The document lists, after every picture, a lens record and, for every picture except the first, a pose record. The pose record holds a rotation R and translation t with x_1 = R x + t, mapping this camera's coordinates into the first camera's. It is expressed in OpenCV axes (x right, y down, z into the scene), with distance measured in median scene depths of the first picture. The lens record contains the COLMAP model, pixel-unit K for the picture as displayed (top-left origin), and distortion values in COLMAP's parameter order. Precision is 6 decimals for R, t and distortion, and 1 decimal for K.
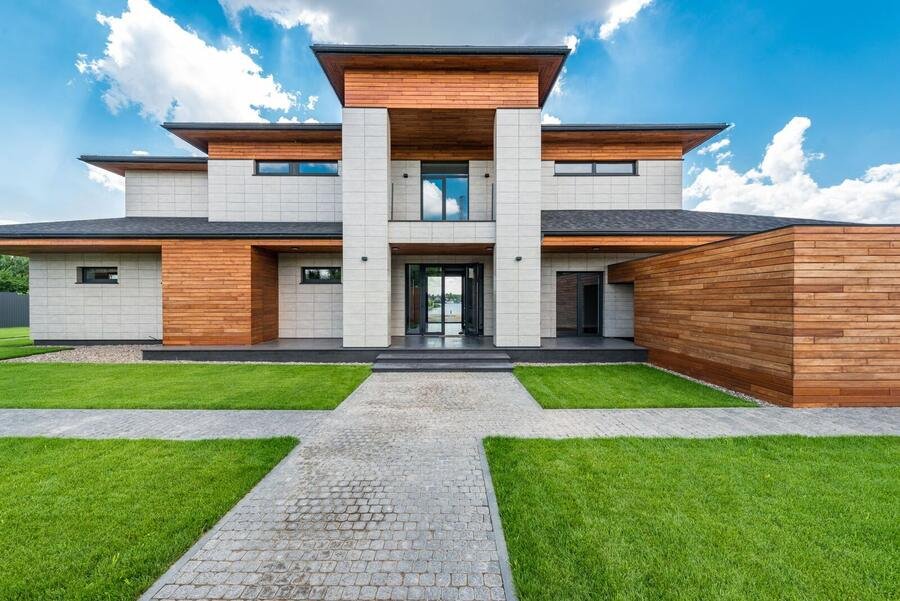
lens RADIAL K [[350.7, 0, 451.8], [0, 350.7, 302.0], [0, 0, 1]] dist [-0.001991, -0.000111]
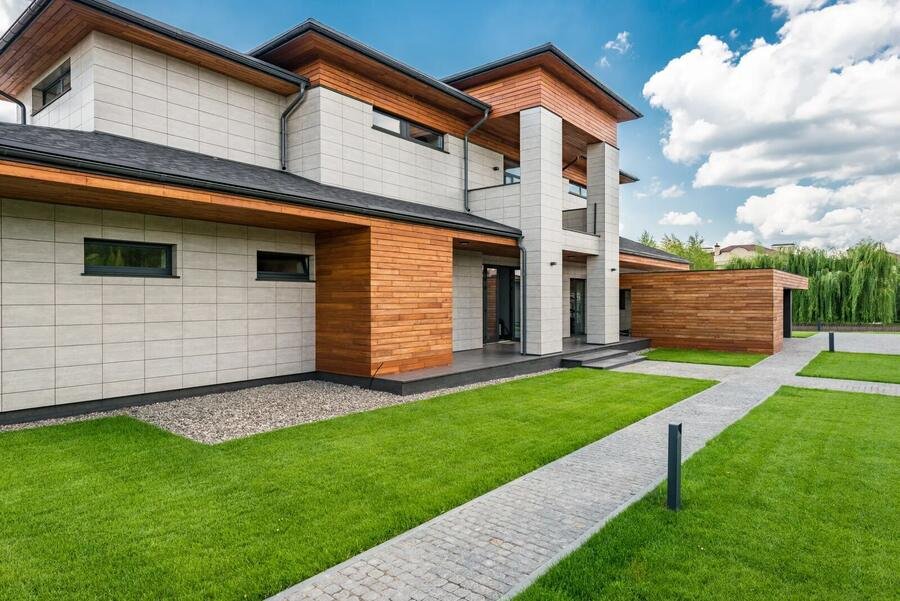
lens RADIAL K [[543.3, 0, 450.1], [0, 543.3, 299.8], [0, 0, 1]] dist [0.002192, 0.000174]
pose [[0.633115, -0.002298, 0.774054, -1.522010], [0.007809, 0.999964, -0.003418, -0.017758], [-0.774018, 0.008209, 0.633110, 0.233087]]
